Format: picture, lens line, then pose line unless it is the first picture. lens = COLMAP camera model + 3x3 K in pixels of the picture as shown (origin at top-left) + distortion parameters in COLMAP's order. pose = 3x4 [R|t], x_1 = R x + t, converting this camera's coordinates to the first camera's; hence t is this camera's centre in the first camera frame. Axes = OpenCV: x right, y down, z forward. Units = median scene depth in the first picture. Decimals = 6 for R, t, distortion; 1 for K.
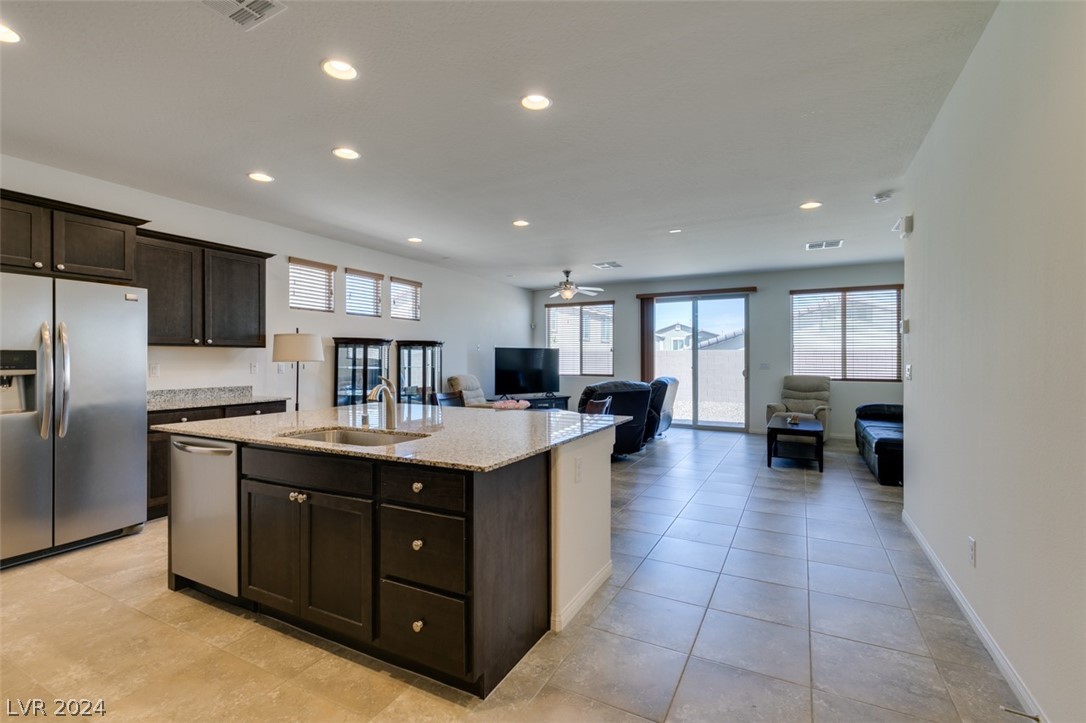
lens RADIAL K [[487.3, 0, 543.0], [0, 487.3, 357.0], [0, 0, 1]] dist [0.006063, -0.002044]
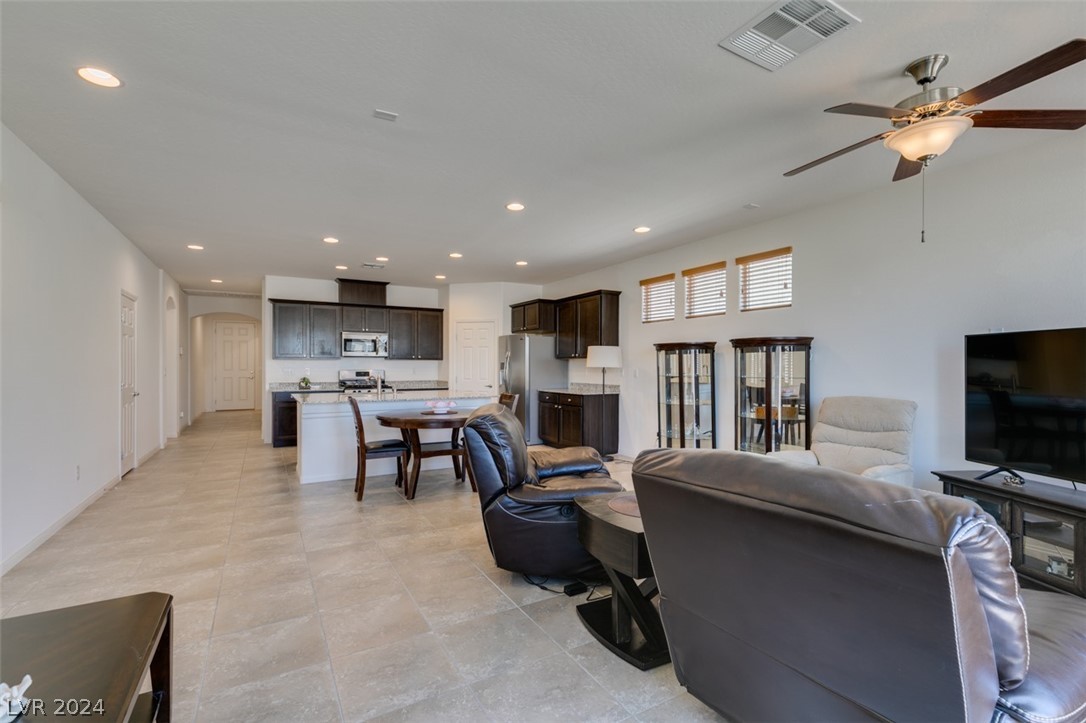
lens RADIAL K [[487.3, 0, 541.9], [0, 487.3, 366.6], [0, 0, 1]] dist [0.006063, -0.002044]
pose [[-0.535363, 0.000459, -0.844622, 0.566351], [0.002477, 0.999996, -0.001027, 0.006393], [0.844619, -0.002642, -0.535362, 1.295515]]
